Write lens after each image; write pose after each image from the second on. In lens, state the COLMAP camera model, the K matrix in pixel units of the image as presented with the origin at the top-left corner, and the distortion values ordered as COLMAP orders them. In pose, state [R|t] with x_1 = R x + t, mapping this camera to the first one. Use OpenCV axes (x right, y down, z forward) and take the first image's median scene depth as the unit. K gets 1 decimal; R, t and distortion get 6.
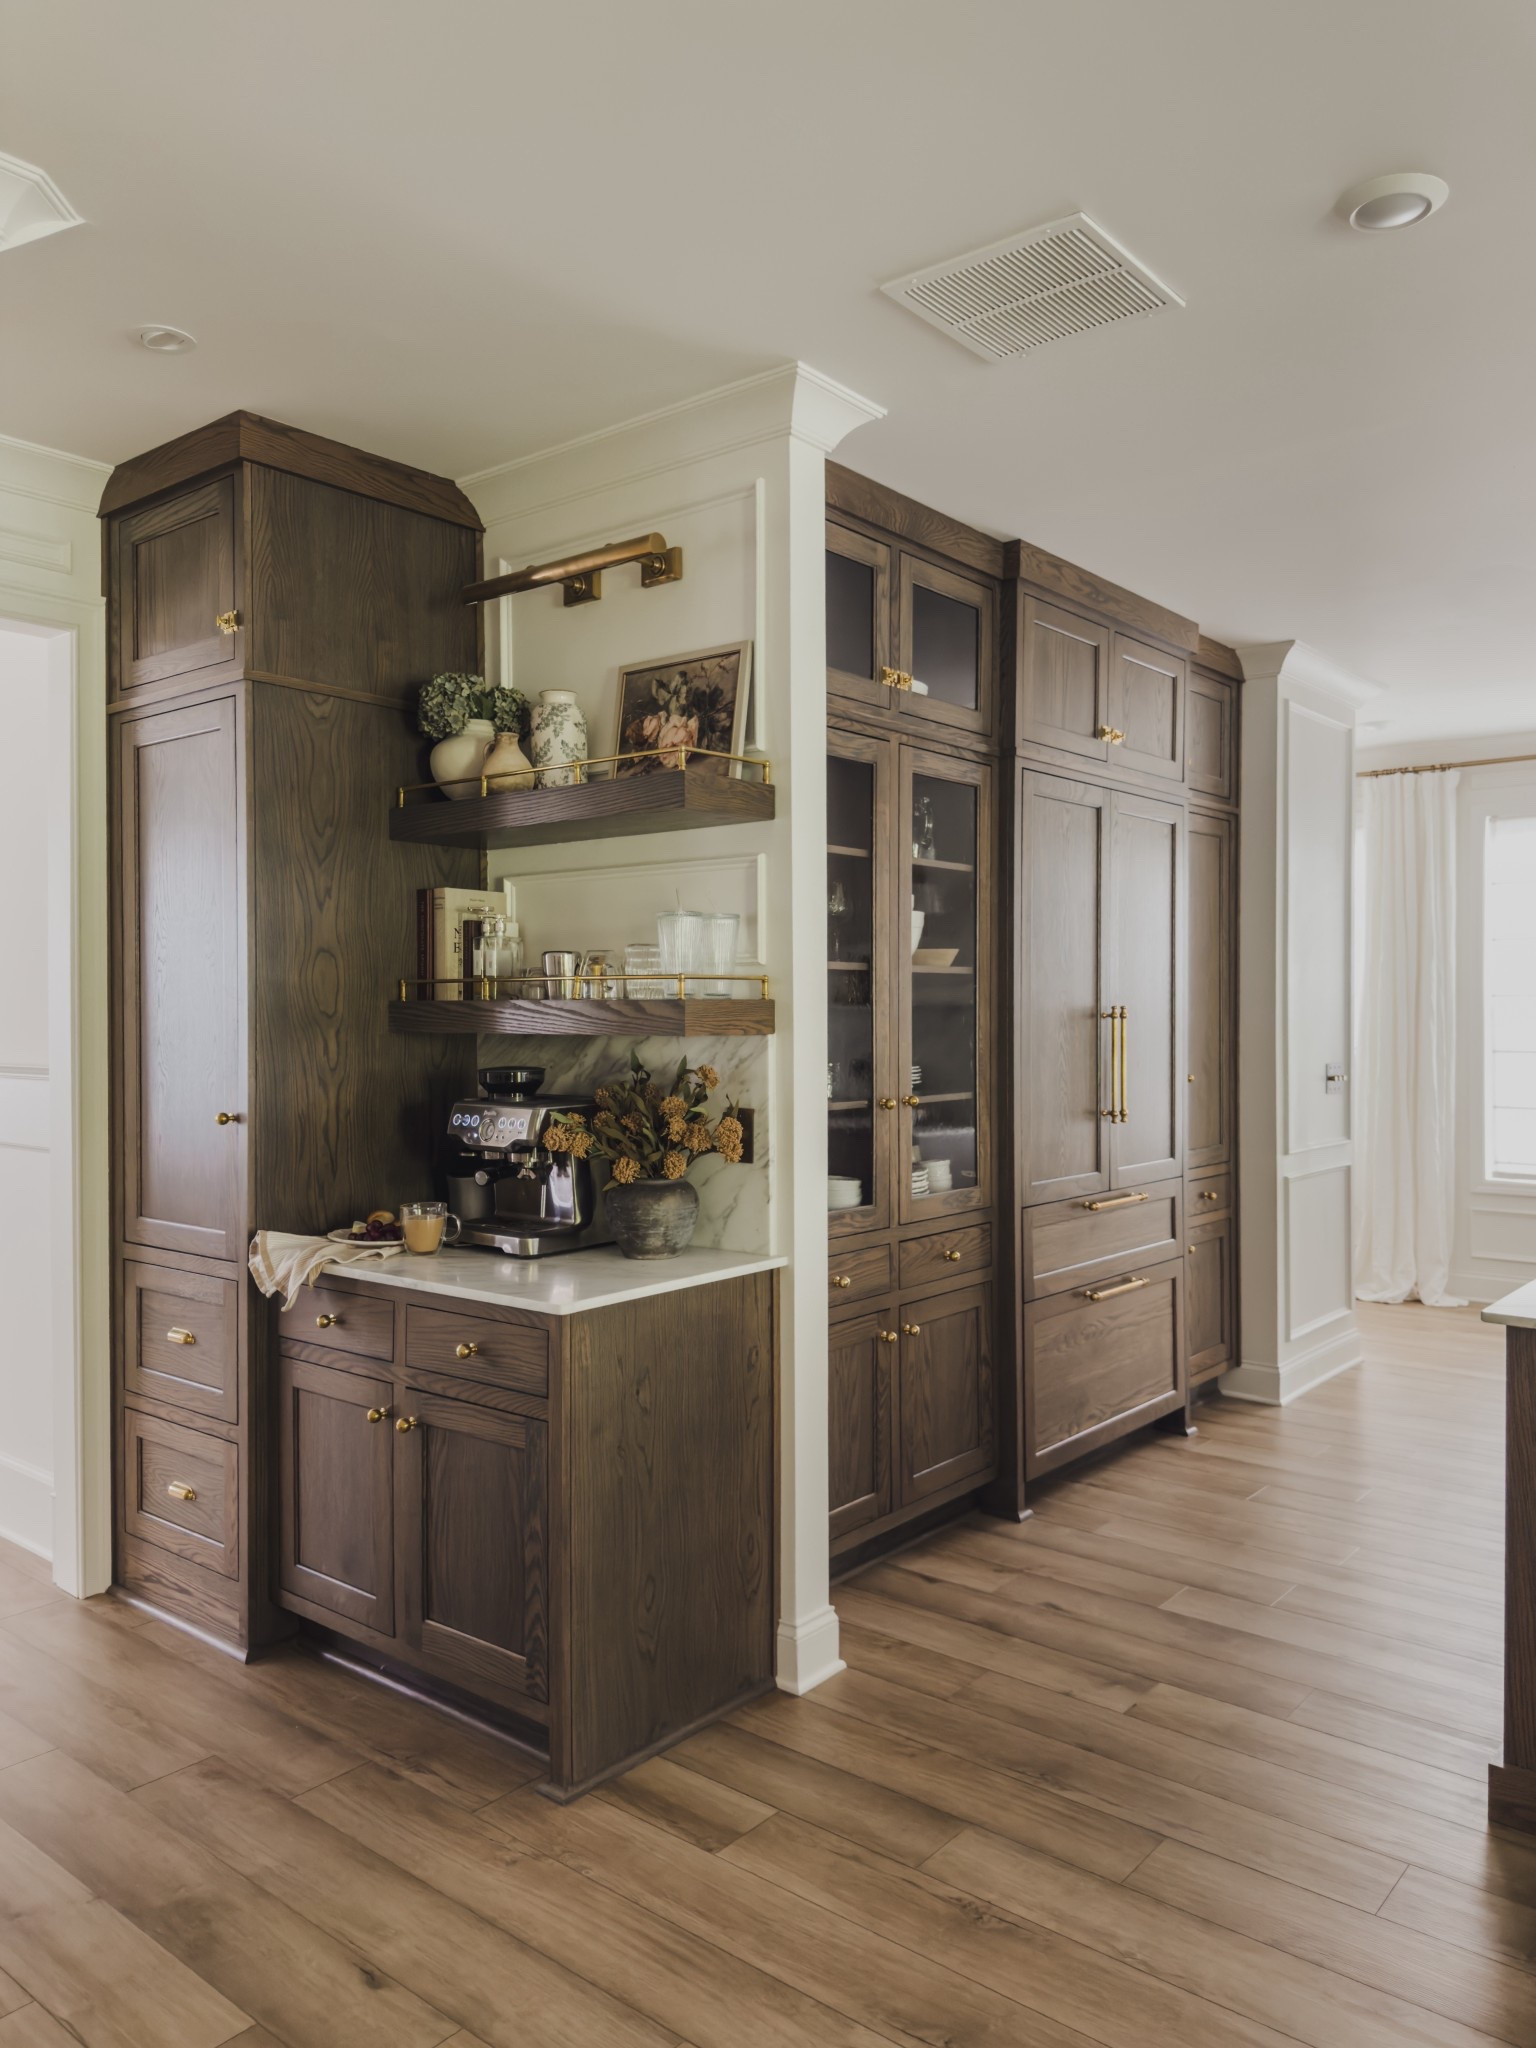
lens RADIAL K [[1557.8, 0, 766.5], [0, 1557.8, 1046.9], [0, 0, 1]] dist [0.098753, -0.117299]
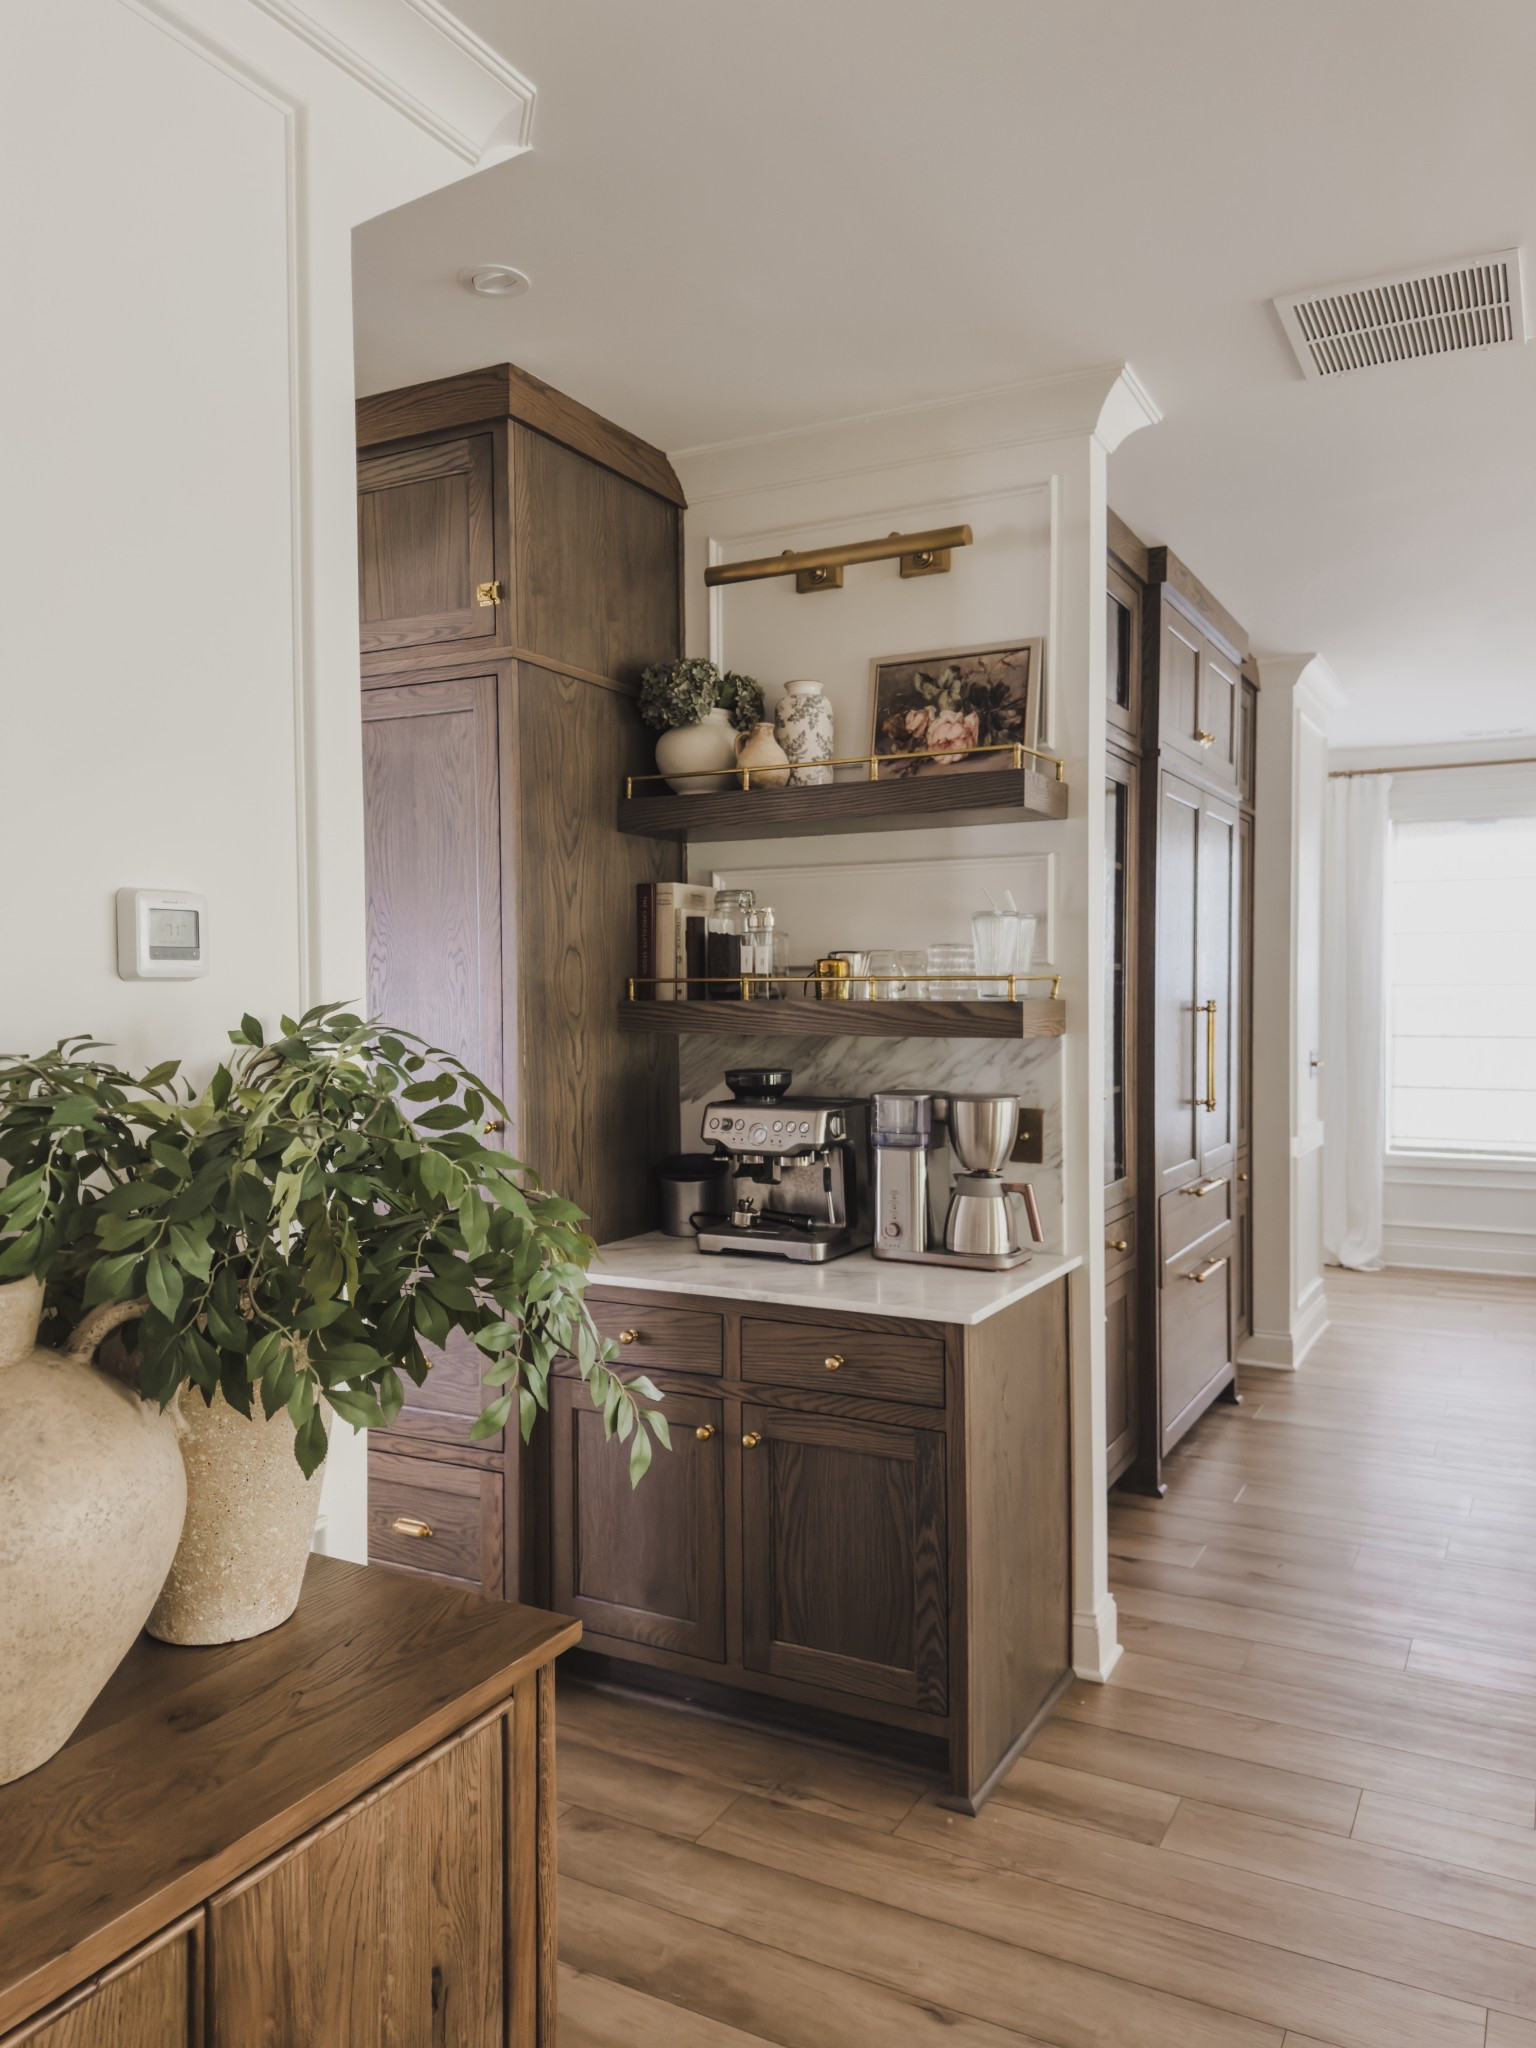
lens RADIAL K [[1557.8, 0, 724.6], [0, 1557.8, 1055.1], [0, 0, 1]] dist [0.098753, -0.117299]
pose [[0.975407, -0.011376, 0.220118, -0.414581], [0.007292, 0.999786, 0.019359, -0.014977], [-0.220291, -0.017278, 0.975281, 0.063149]]
